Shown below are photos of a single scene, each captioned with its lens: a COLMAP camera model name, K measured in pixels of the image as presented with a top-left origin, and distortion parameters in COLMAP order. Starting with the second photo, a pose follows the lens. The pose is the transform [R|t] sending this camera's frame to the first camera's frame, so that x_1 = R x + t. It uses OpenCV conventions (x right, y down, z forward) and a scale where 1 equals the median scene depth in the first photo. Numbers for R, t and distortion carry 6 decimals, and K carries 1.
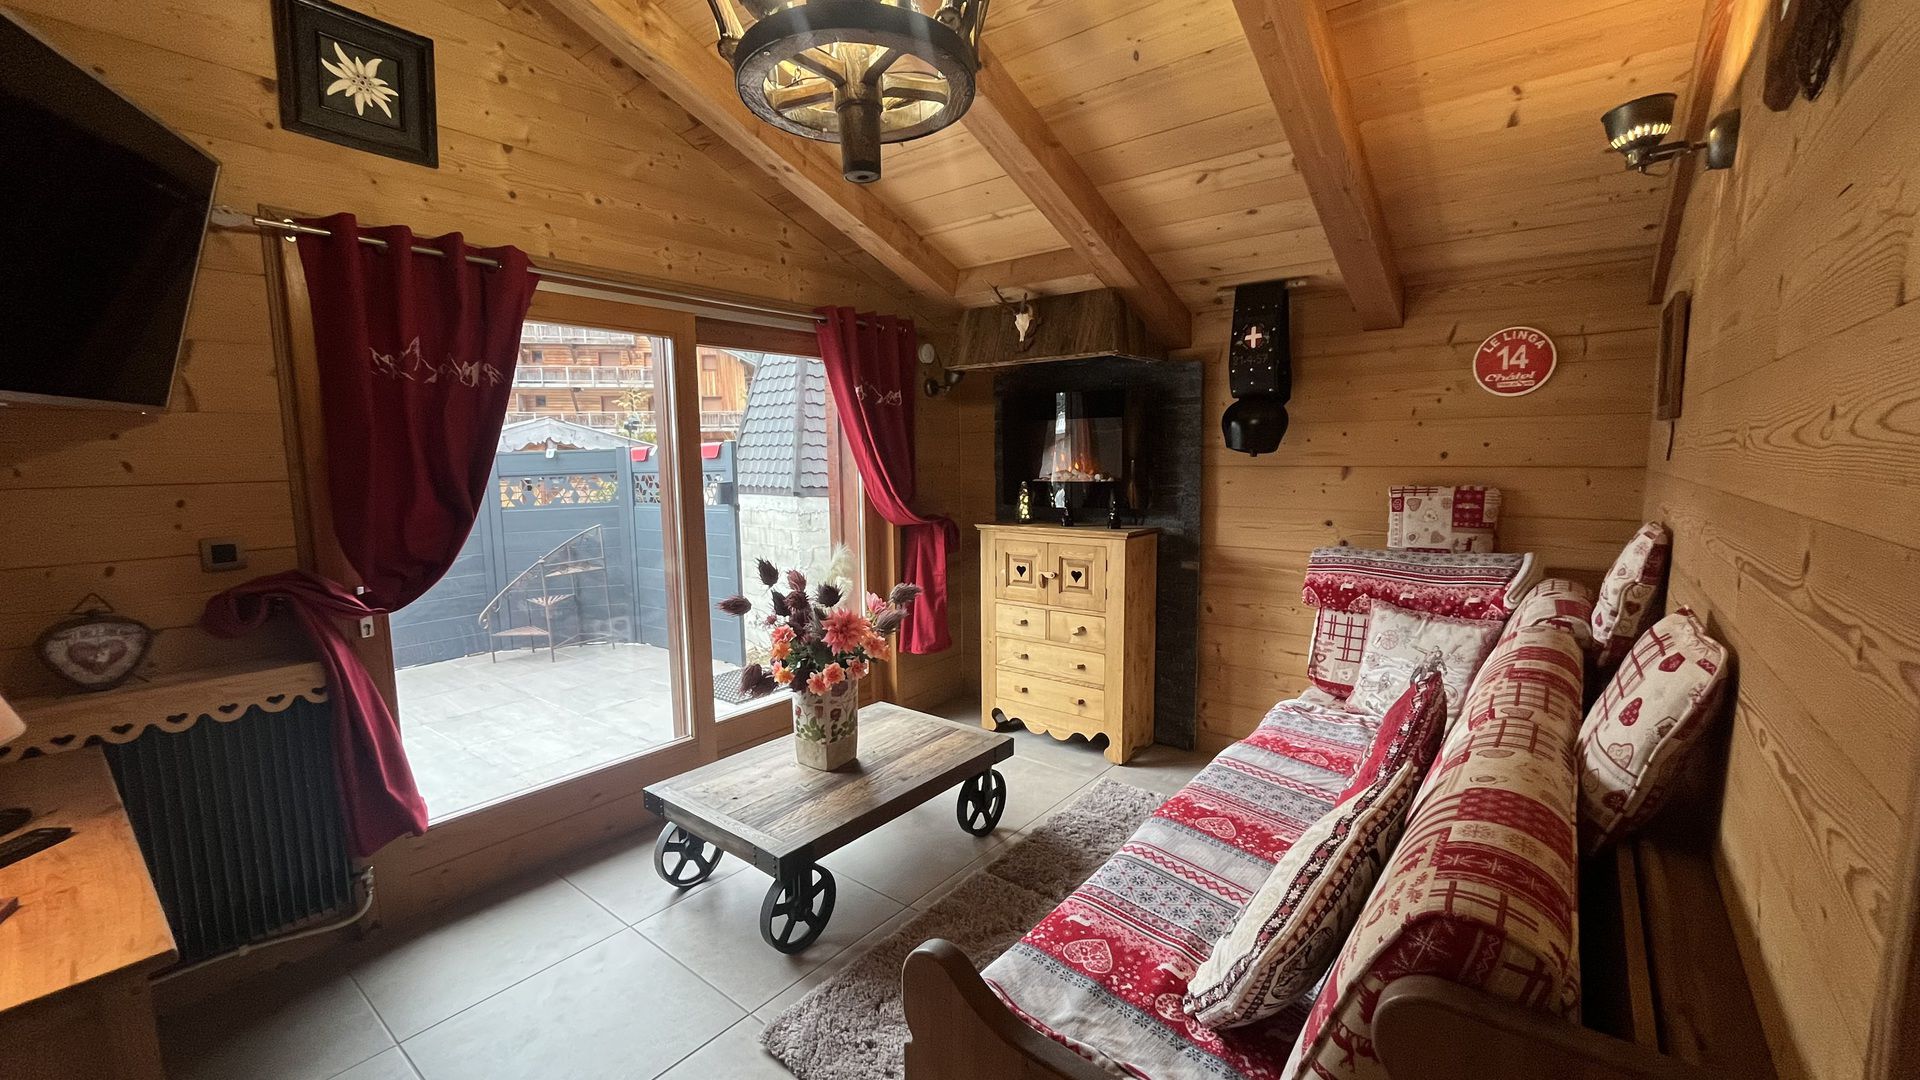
lens RADIAL K [[773.1, 0, 957.1], [0, 773.1, 546.8], [0, 0, 1]] dist [-0.001891, -0.000694]
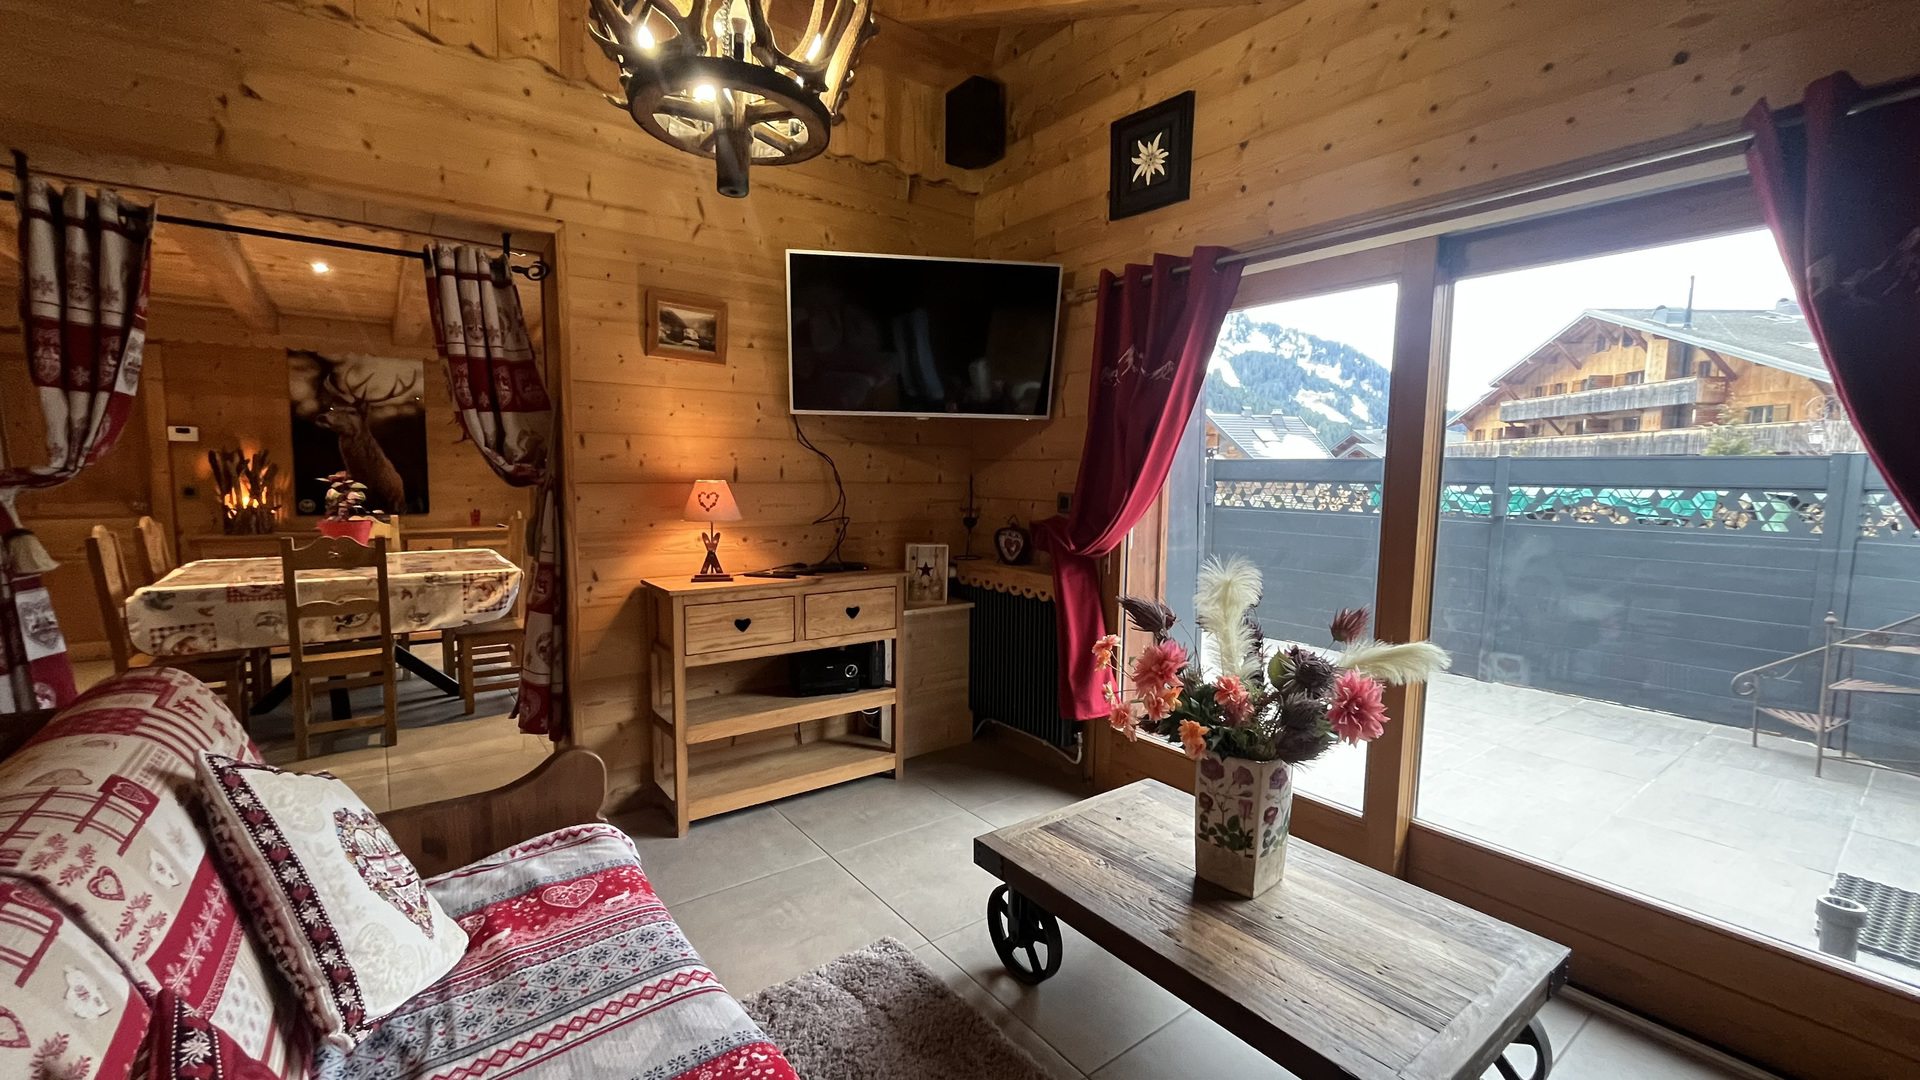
lens RADIAL K [[773.1, 0, 957.1], [0, 773.1, 546.8], [0, 0, 1]] dist [-0.001891, -0.000694]
pose [[-0.247720, 0.102753, -0.963367, 0.420060], [-0.128392, 0.982108, 0.137767, -0.058147], [0.960286, 0.157817, -0.230095, 0.701903]]
